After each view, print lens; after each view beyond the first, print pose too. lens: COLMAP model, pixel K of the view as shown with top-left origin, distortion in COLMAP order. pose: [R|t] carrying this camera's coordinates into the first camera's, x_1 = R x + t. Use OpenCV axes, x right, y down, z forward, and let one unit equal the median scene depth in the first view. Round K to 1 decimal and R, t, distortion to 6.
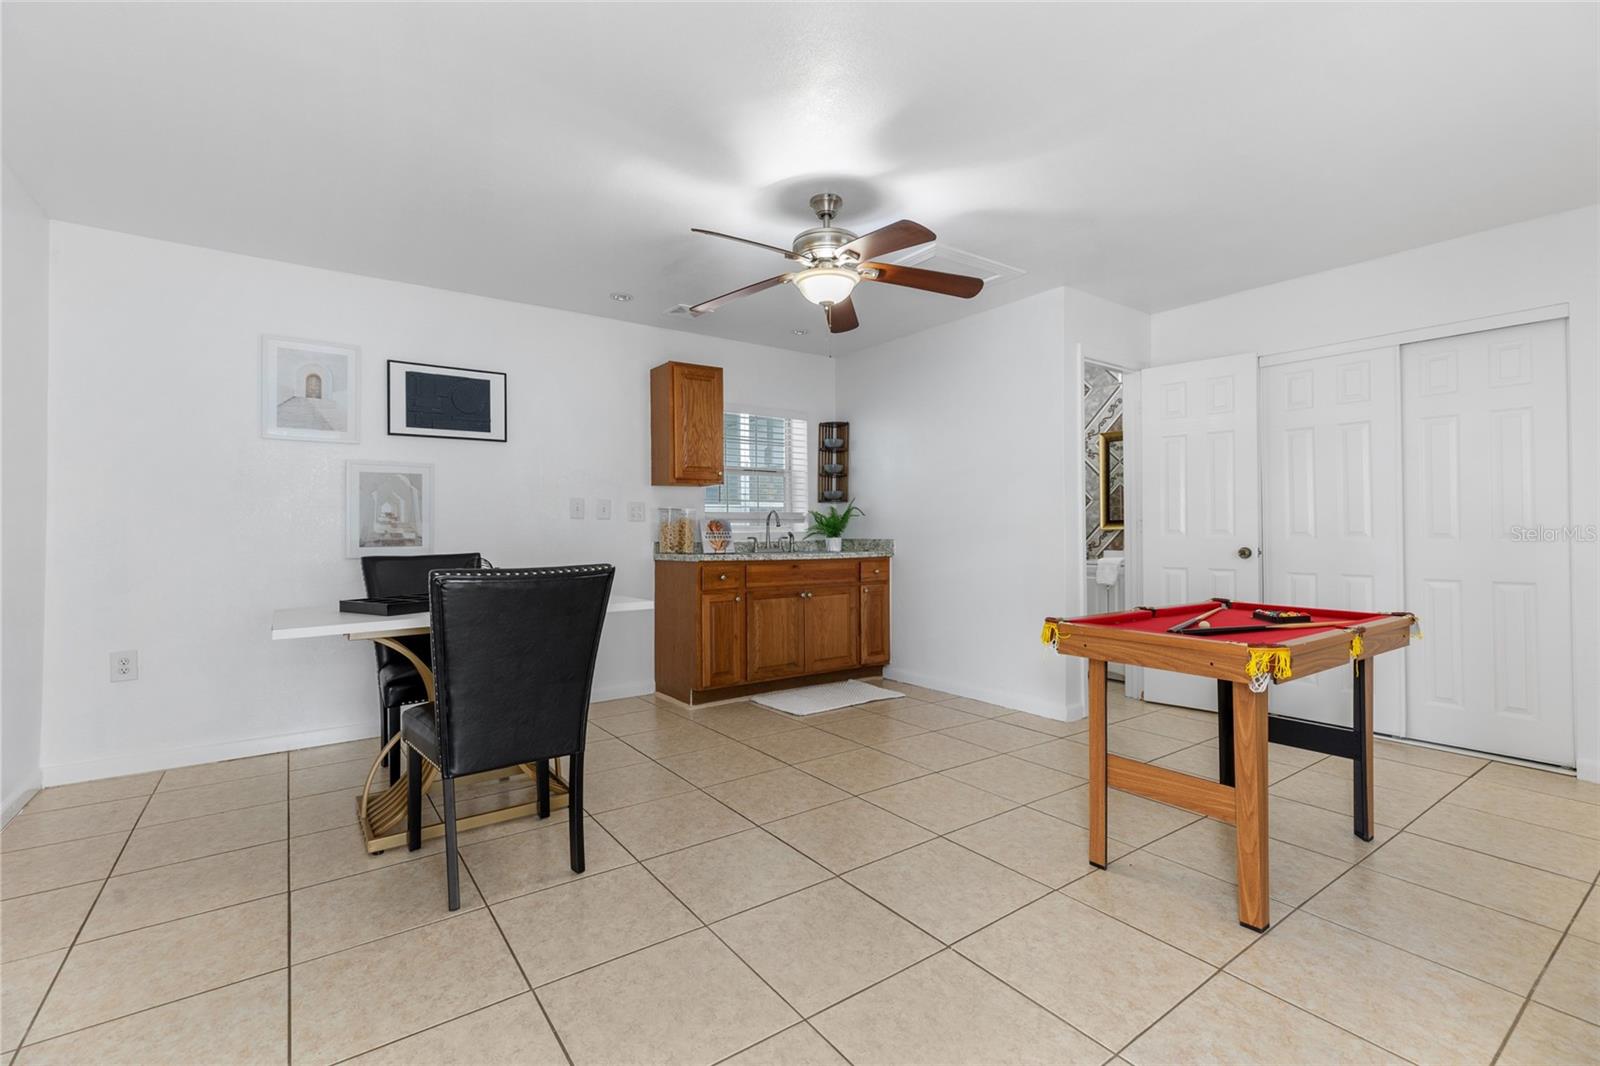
lens RADIAL K [[717.7, 0, 800.3], [0, 717.7, 524.0], [0, 0, 1]] dist [0.004866, 0.001040]
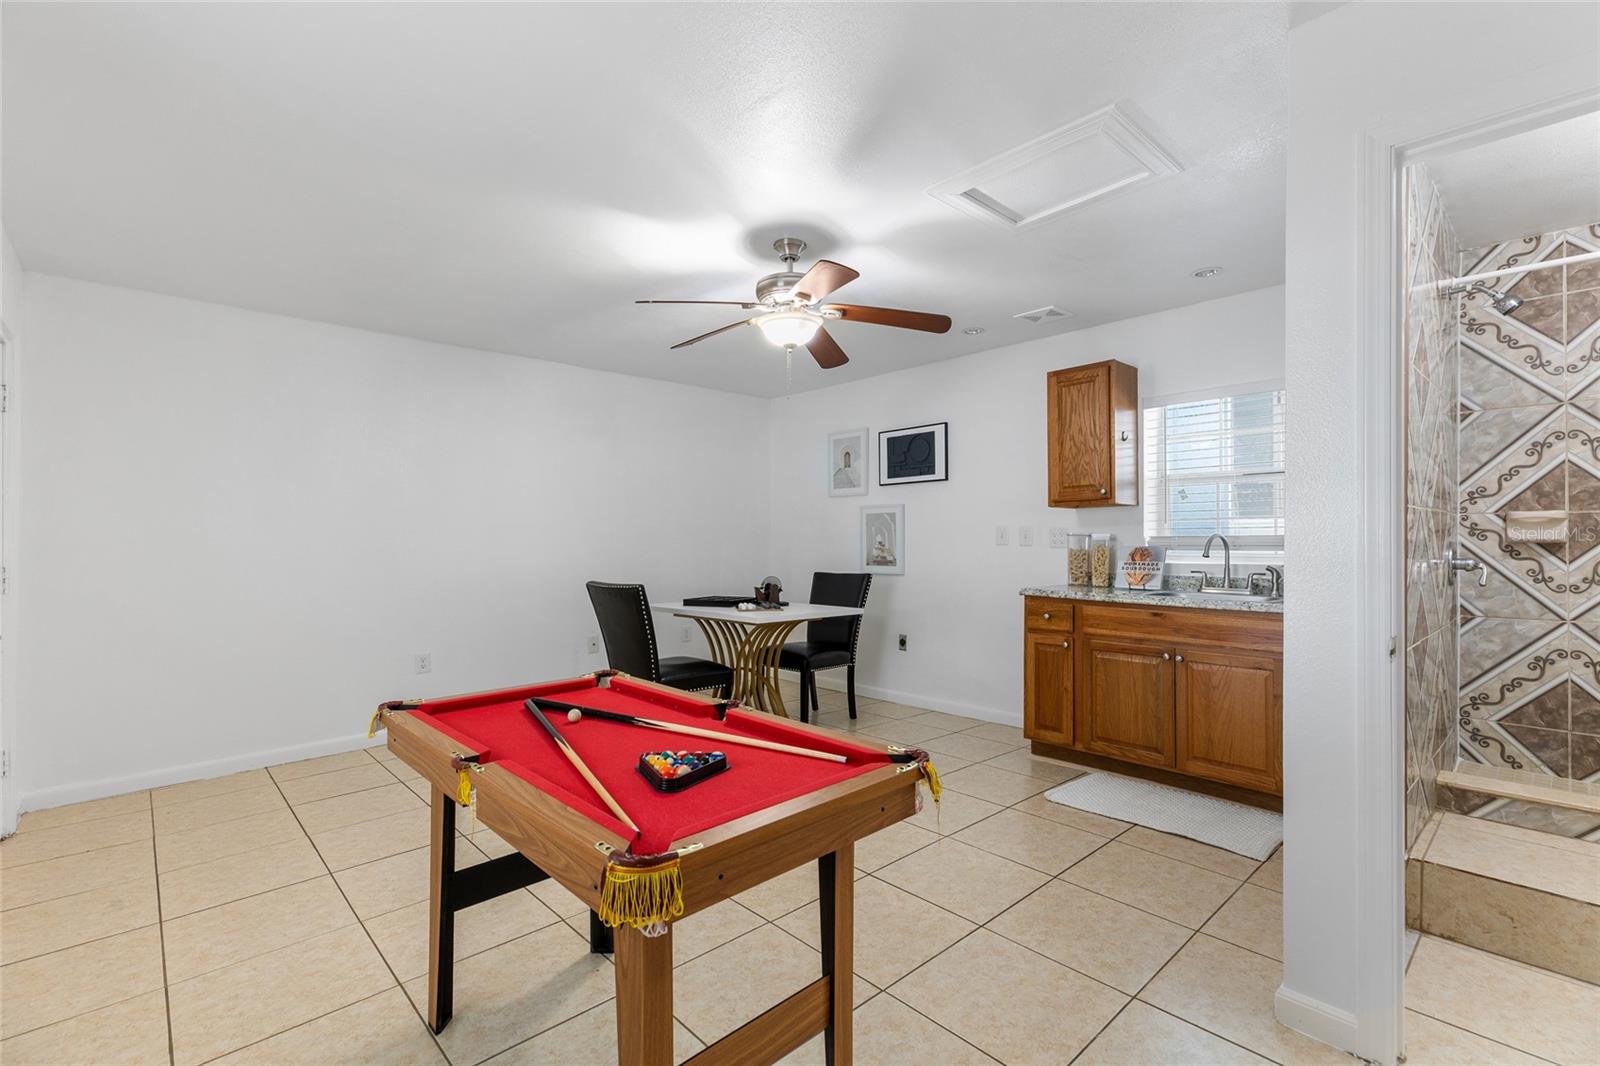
lens RADIAL K [[717.7, 0, 797.3], [0, 717.7, 537.5], [0, 0, 1]] dist [0.004866, 0.001040]
pose [[0.117303, -0.000507, -0.993096, 0.714294], [0.011339, 0.999935, 0.000829, -0.023793], [0.993031, -0.011358, 0.117301, 0.605403]]
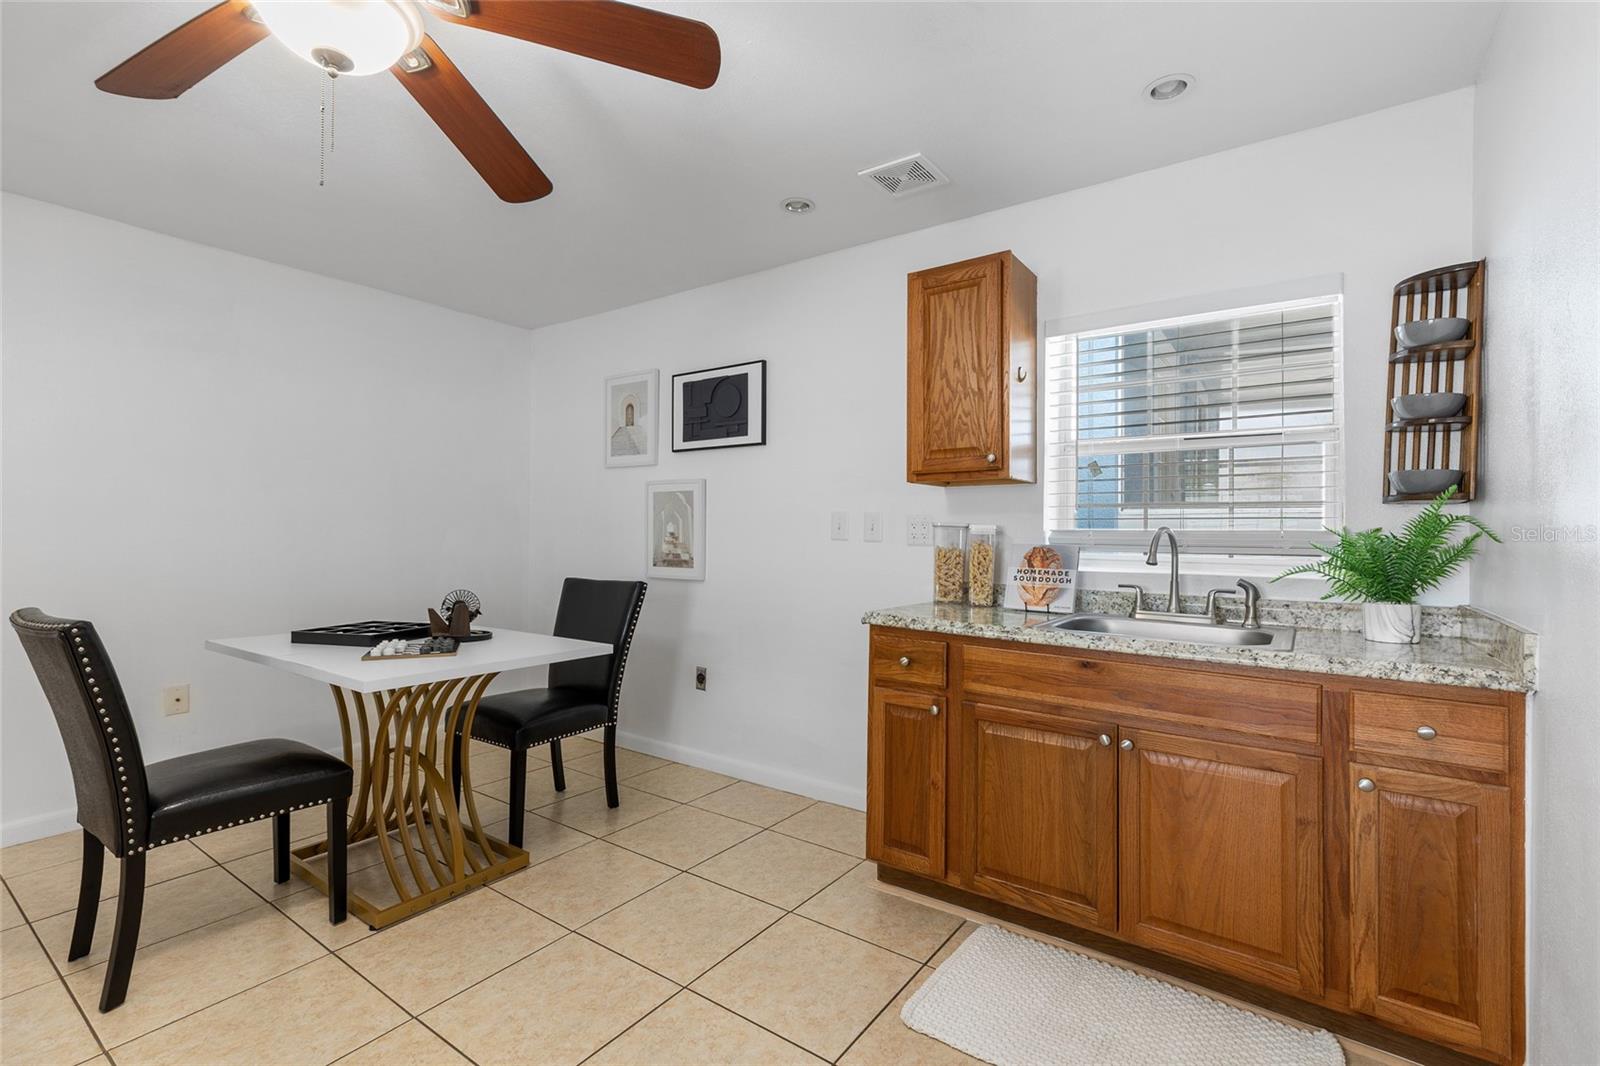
lens RADIAL K [[717.7, 0, 796.6], [0, 717.7, 523.9], [0, 0, 1]] dist [0.004866, 0.001040]
pose [[0.314733, -0.000510, -0.949180, 0.361095], [-0.000411, 1.000000, -0.000673, -0.023763], [0.949180, 0.000602, 0.314732, 0.765163]]
